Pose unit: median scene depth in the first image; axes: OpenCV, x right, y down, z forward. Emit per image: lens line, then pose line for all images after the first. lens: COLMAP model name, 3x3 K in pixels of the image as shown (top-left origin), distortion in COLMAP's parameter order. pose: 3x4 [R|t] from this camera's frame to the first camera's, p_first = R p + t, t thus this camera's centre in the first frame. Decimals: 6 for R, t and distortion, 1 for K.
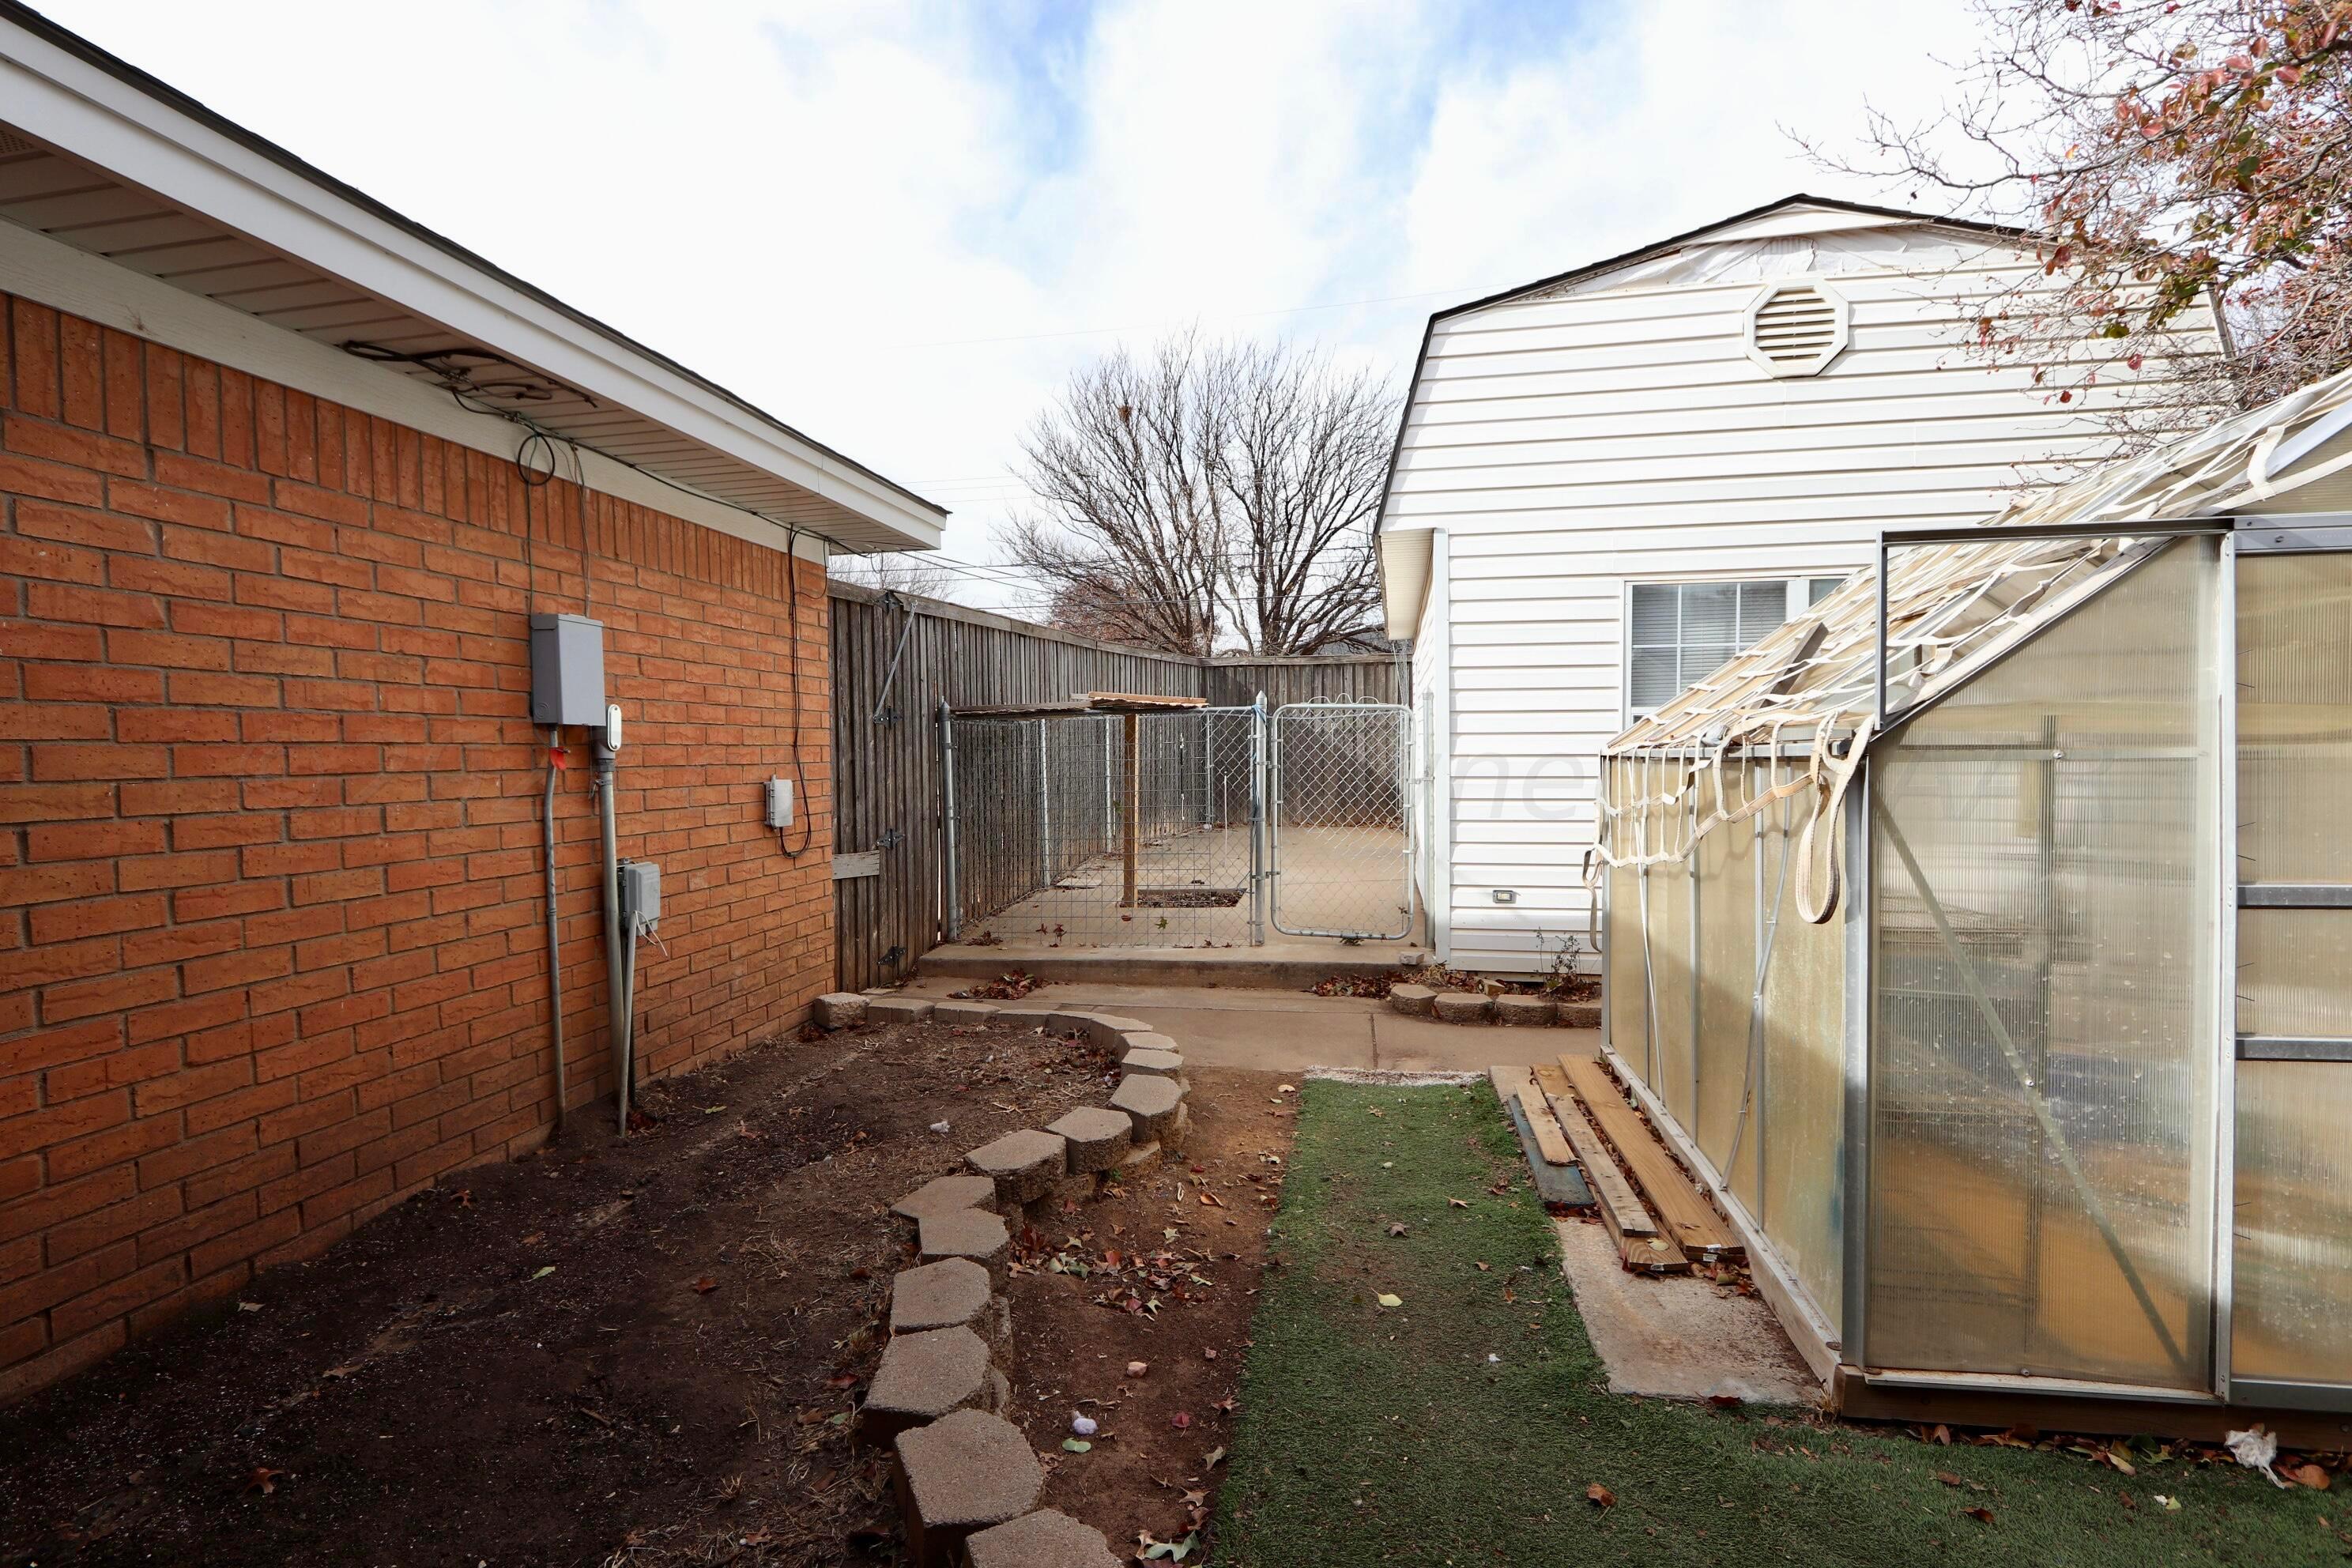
lens RADIAL K [[1097.3, 0, 1162.1], [0, 1097.3, 794.6], [0, 0, 1]] dist [-0.020236, 0.002067]
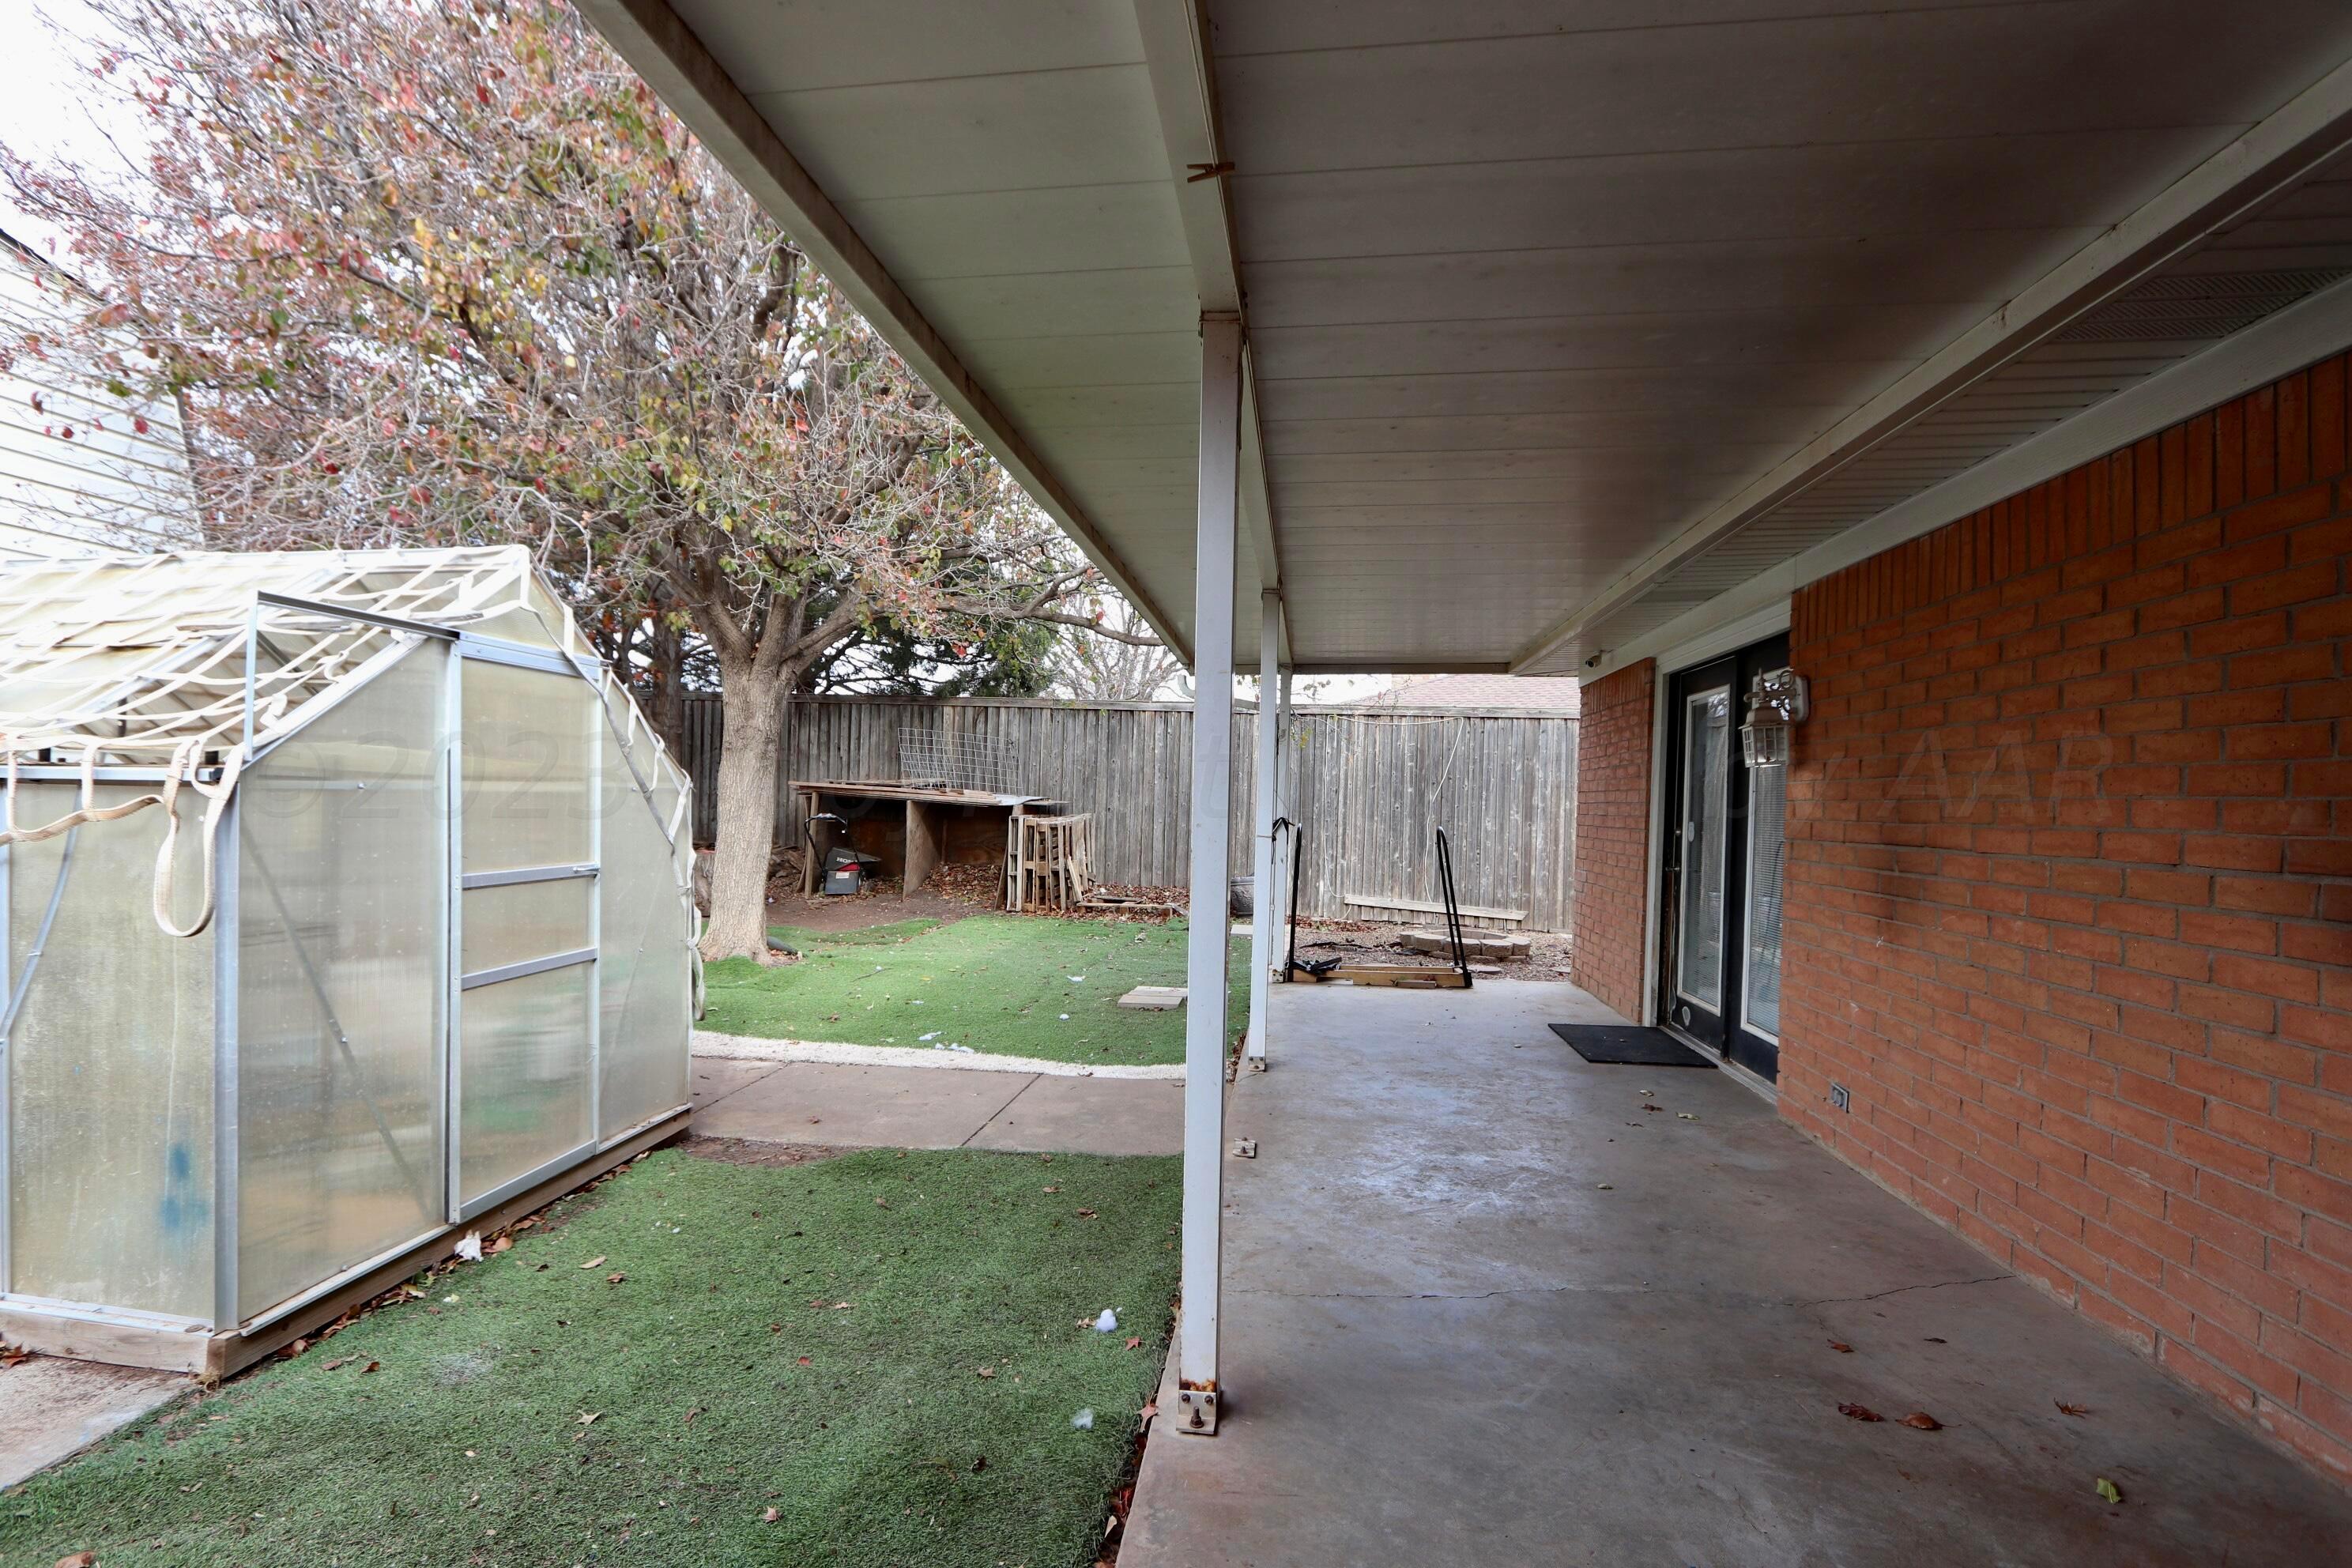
lens RADIAL K [[1097.3, 0, 1164.2], [0, 1097.3, 797.4], [0, 0, 1]] dist [-0.020236, 0.002067]
pose [[-0.071805, 0.014231, 0.997317, -0.480698], [0.008179, 0.999873, -0.013679, 0.002684], [-0.997385, 0.007174, -0.071912, 0.102101]]
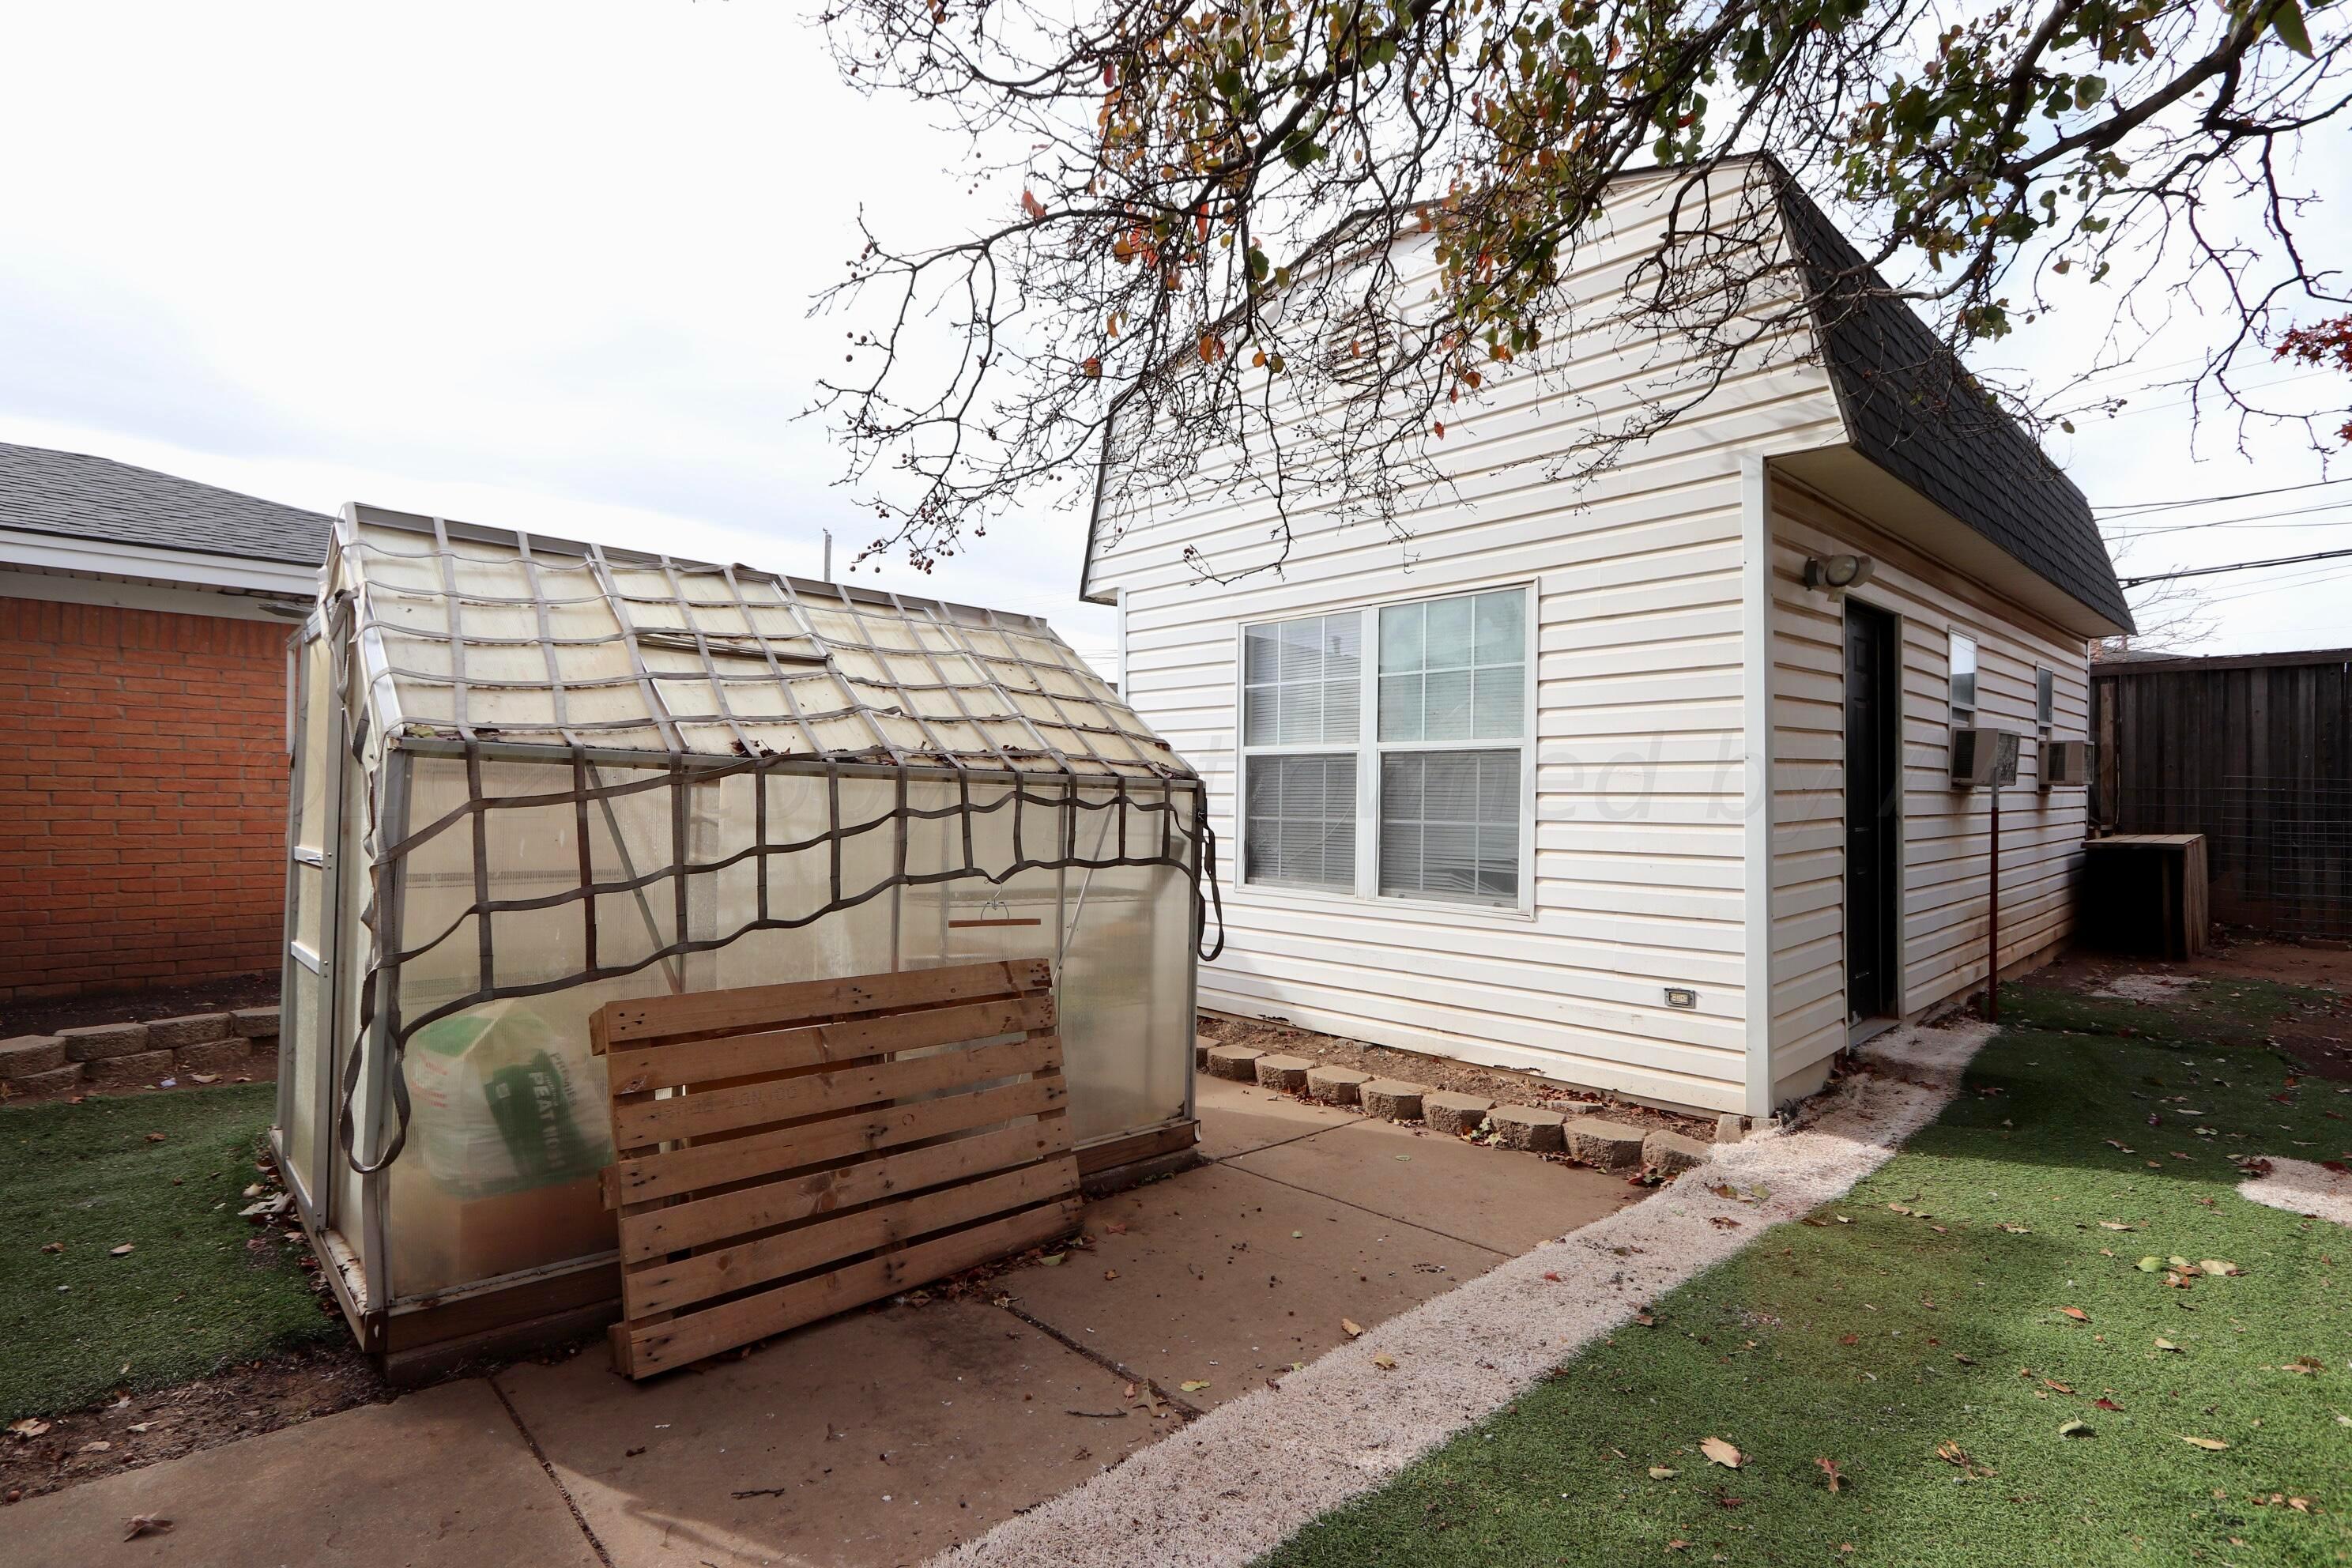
lens RADIAL K [[1097.3, 0, 1169.9], [0, 1097.3, 780.1], [0, 0, 1]] dist [-0.020236, 0.002067]
pose [[0.814635, 0.011283, -0.579865, 5.531305], [-0.045134, 0.998012, -0.043987, -0.013948], [0.578215, 0.062005, 0.813525, 0.777981]]
